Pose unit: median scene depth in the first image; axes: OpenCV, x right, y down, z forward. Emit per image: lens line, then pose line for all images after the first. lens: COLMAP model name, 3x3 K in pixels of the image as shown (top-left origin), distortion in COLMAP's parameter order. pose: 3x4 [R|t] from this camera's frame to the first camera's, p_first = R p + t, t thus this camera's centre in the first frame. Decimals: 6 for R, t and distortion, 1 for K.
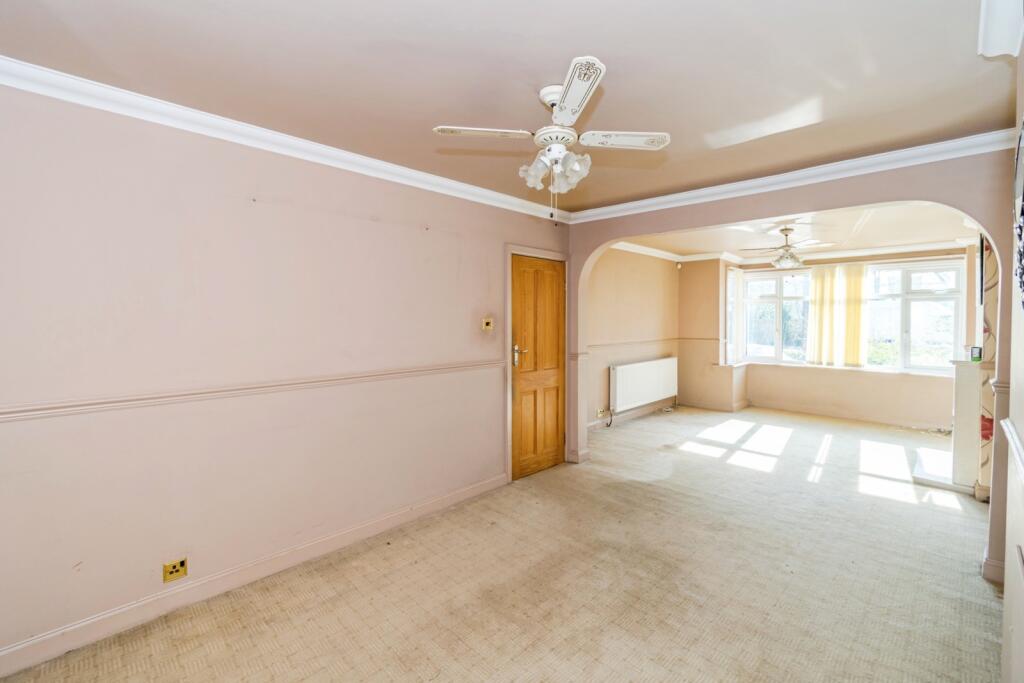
lens RADIAL K [[455.5, 0, 511.9], [0, 455.5, 323.2], [0, 0, 1]] dist [0.001011, 0.000034]
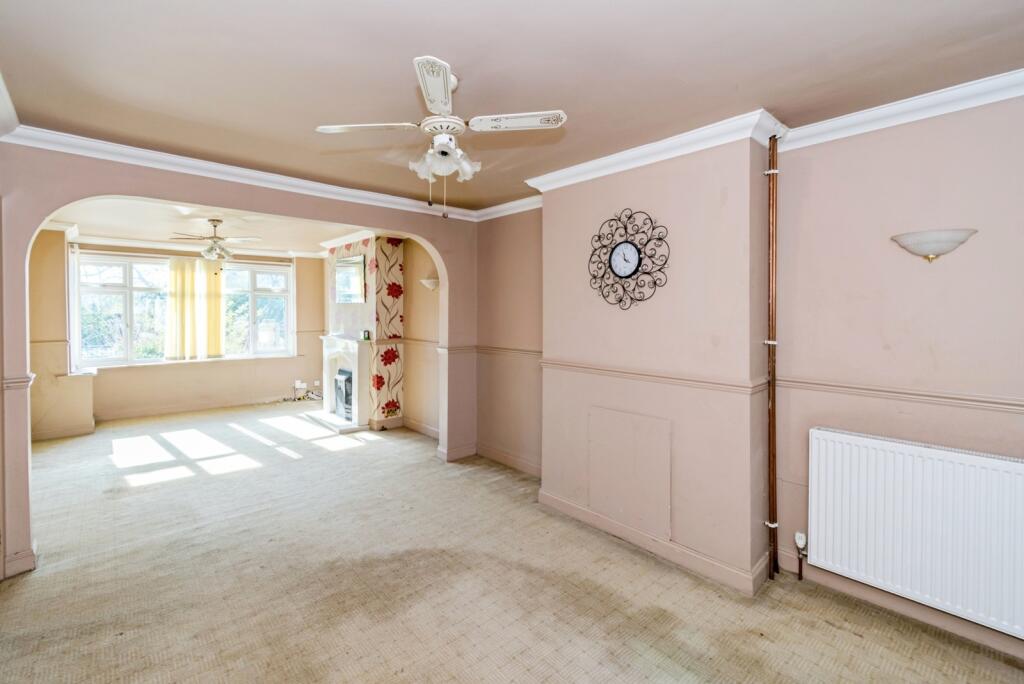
lens RADIAL K [[455.5, 0, 511.9], [0, 455.5, 323.7], [0, 0, 1]] dist [0.001011, 0.000034]
pose [[0.061535, -0.029548, 0.997667, -0.302041], [0.011668, 0.999515, 0.028883, -0.006582], [-0.998037, 0.009863, 0.061850, 0.291469]]
